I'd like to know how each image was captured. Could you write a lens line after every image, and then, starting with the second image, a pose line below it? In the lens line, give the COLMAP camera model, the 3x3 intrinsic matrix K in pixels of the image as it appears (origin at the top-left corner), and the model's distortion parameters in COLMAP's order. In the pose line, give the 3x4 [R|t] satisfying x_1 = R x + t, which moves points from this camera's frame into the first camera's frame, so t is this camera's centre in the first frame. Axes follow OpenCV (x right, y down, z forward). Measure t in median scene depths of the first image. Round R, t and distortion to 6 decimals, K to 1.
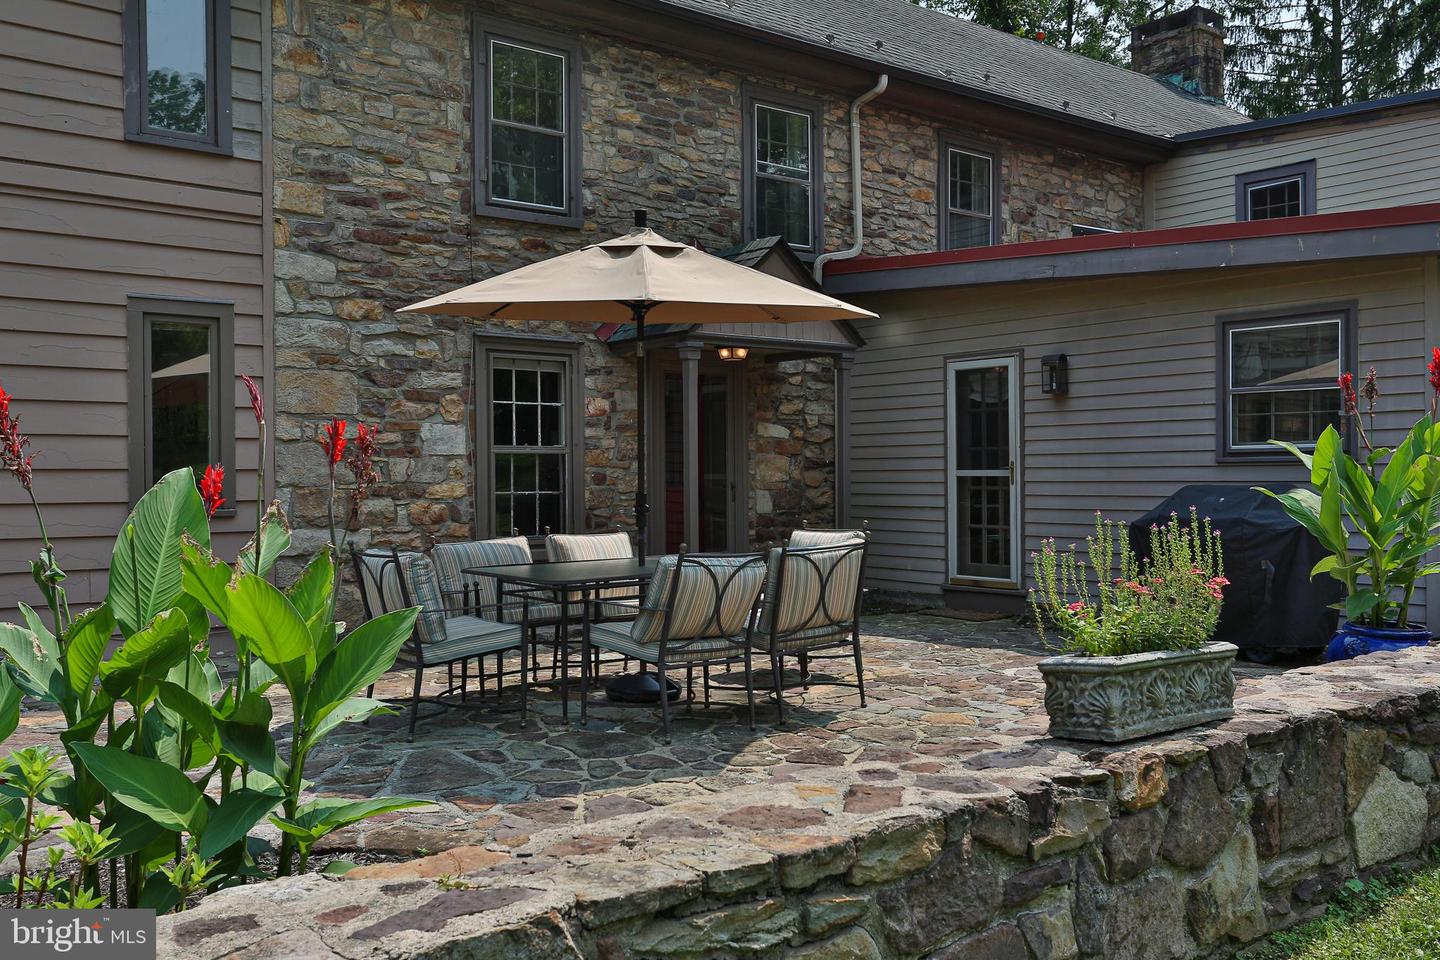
lens RADIAL K [[1336.3, 0, 718.5], [0, 1336.3, 479.9], [0, 0, 1]] dist [0.015358, 0.000000]
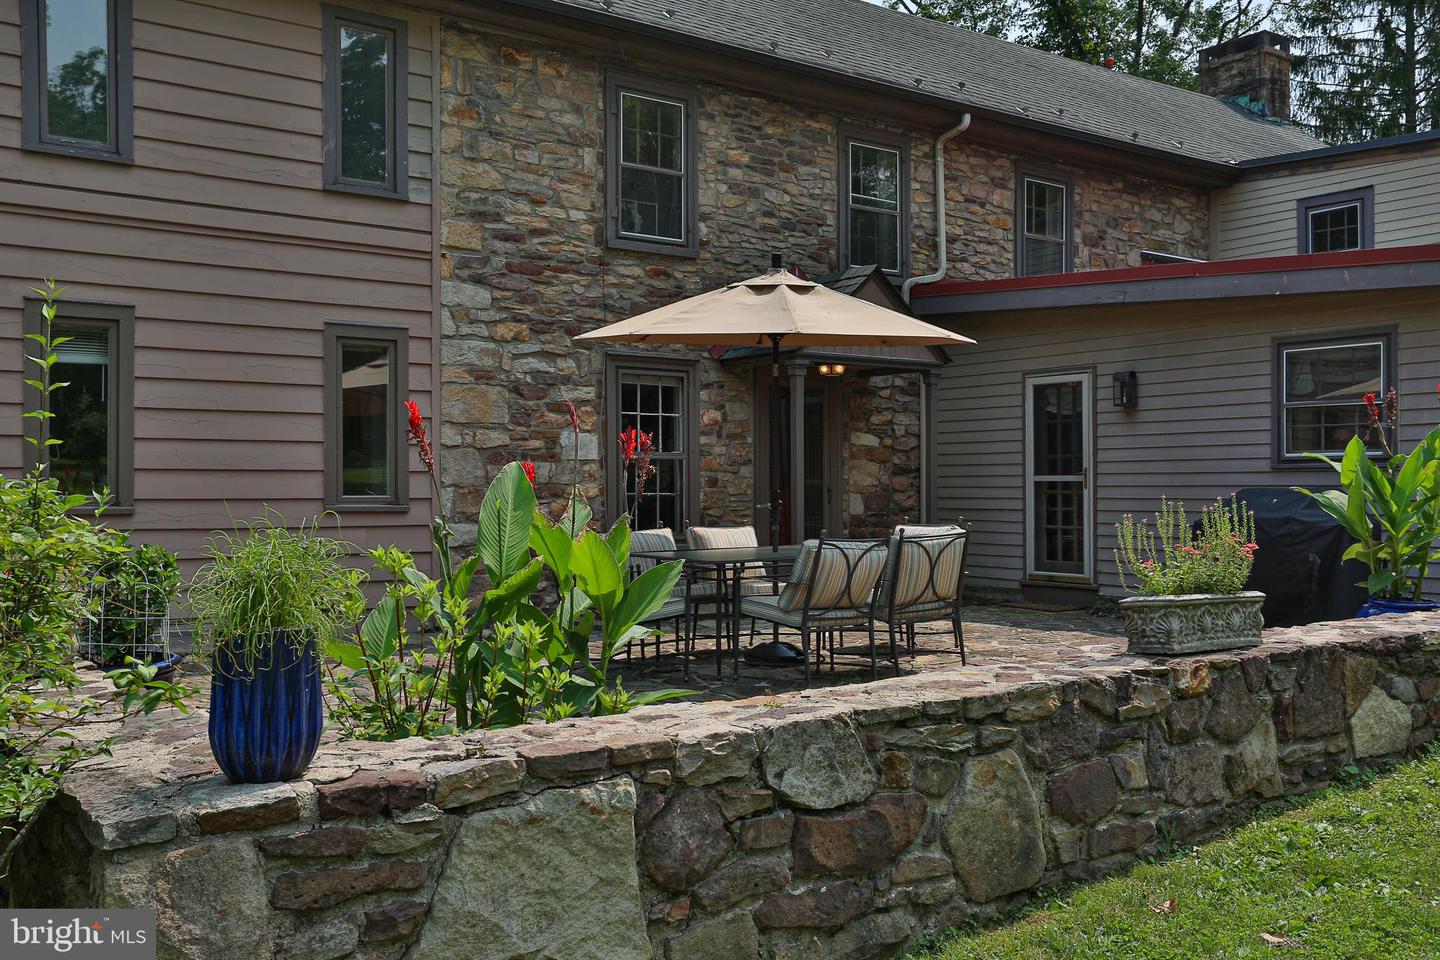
lens RADIAL K [[1336.3, 0, 723.4], [0, 1336.3, 482.5], [0, 0, 1]] dist [0.015358, 0.000000]
pose [[0.999092, 0.004800, -0.042344, -0.038301], [-0.005009, 0.999976, -0.004838, 0.005968], [0.042320, 0.005045, 0.999091, -0.136862]]
